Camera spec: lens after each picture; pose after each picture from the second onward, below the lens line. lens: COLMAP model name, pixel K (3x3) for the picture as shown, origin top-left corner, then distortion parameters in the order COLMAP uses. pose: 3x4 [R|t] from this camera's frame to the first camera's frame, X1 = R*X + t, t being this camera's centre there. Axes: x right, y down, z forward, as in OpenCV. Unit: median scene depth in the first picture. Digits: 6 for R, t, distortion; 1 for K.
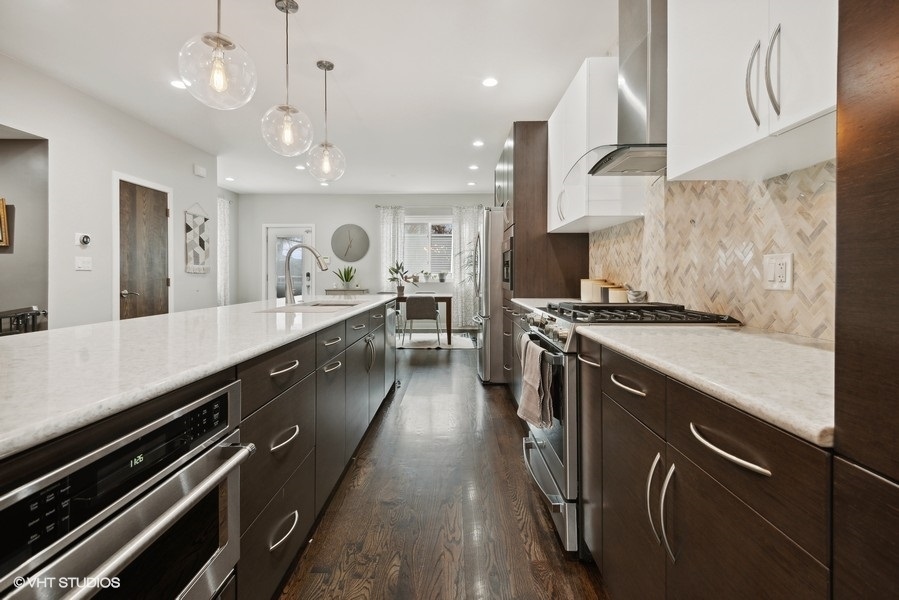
lens RADIAL K [[415.9, 0, 447.7], [0, 415.9, 276.8], [0, 0, 1]] dist [0.036497, -0.024294]
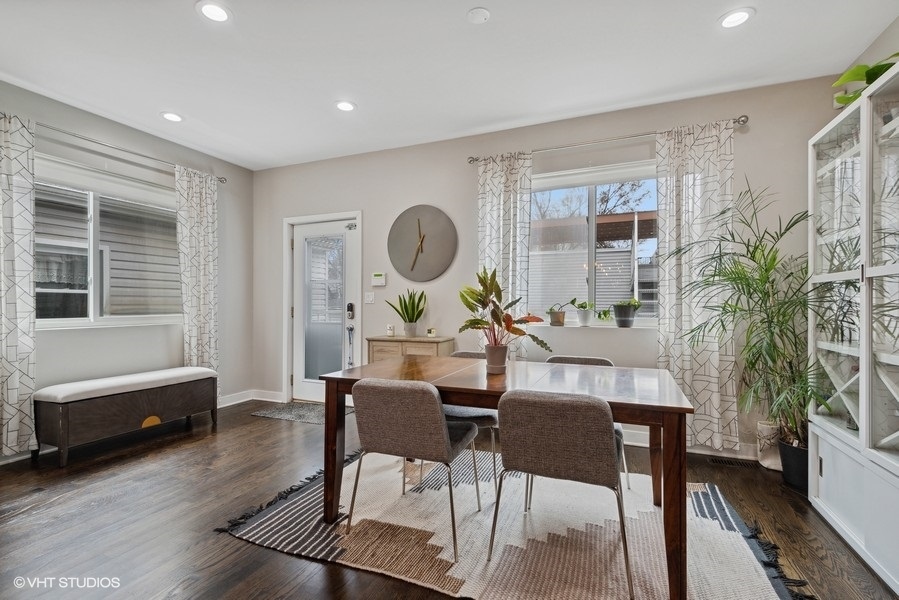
lens RADIAL K [[421.0, 0, 446.8], [0, 421.0, 302.1], [0, 0, 1]] dist [0.034730, -0.000007]
pose [[0.928528, -0.000275, -0.371262, -0.033421], [-0.003882, 0.999938, -0.010448, -0.010742], [0.371242, 0.011143, 0.928469, 0.891891]]
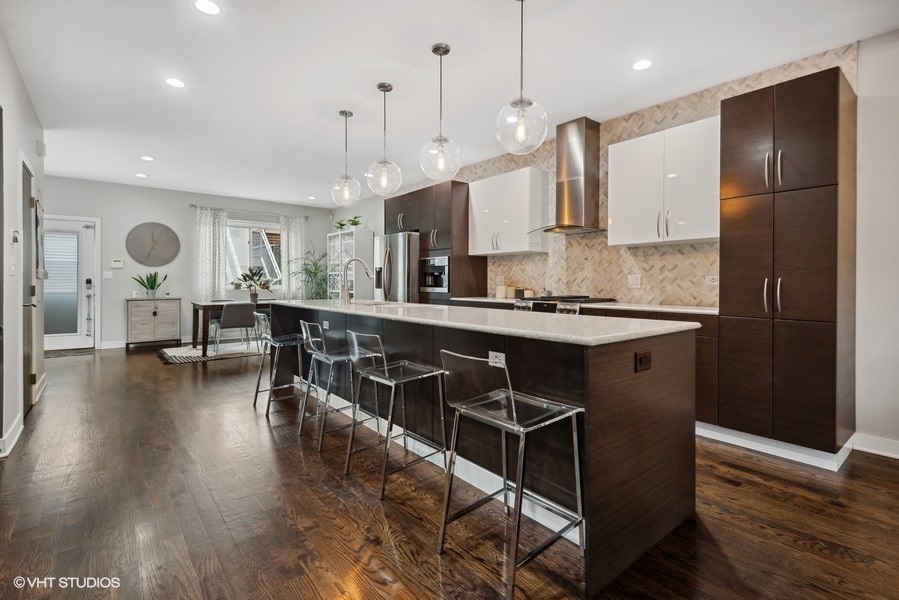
lens RADIAL K [[415.9, 0, 447.7], [0, 415.9, 276.8], [0, 0, 1]] dist [0.036497, -0.024294]
pose [[0.766371, 0.008653, 0.642339, -0.530346], [0.001403, 0.999884, -0.015144, -0.000874], [-0.642396, 0.012507, 0.766271, -0.088911]]
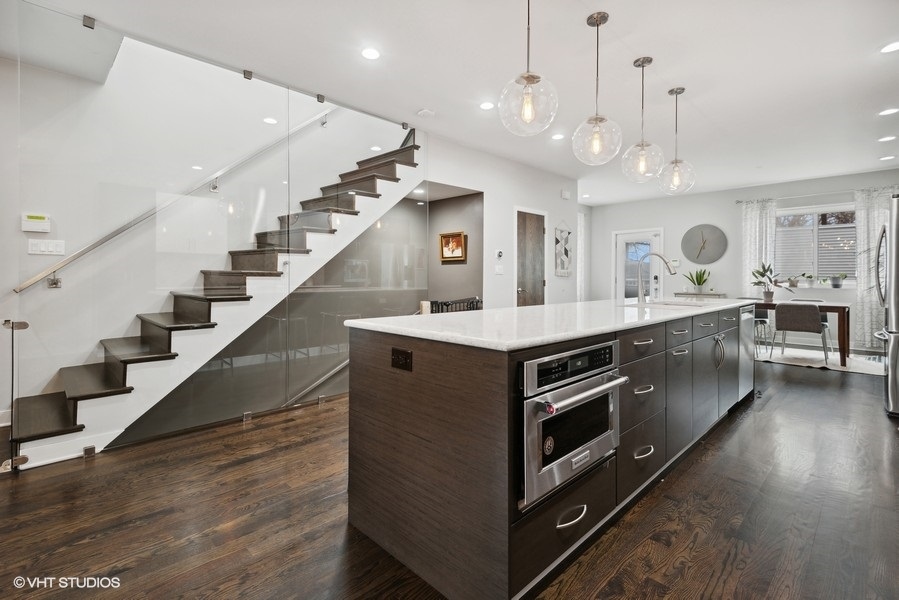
lens RADIAL K [[415.9, 0, 447.7], [0, 415.9, 276.8], [0, 0, 1]] dist [0.036497, -0.024294]
pose [[0.710265, 0.003273, -0.703927, 0.041736], [-0.007757, 0.999965, -0.003178, -0.000191], [0.703891, 0.007718, 0.710266, -0.140027]]
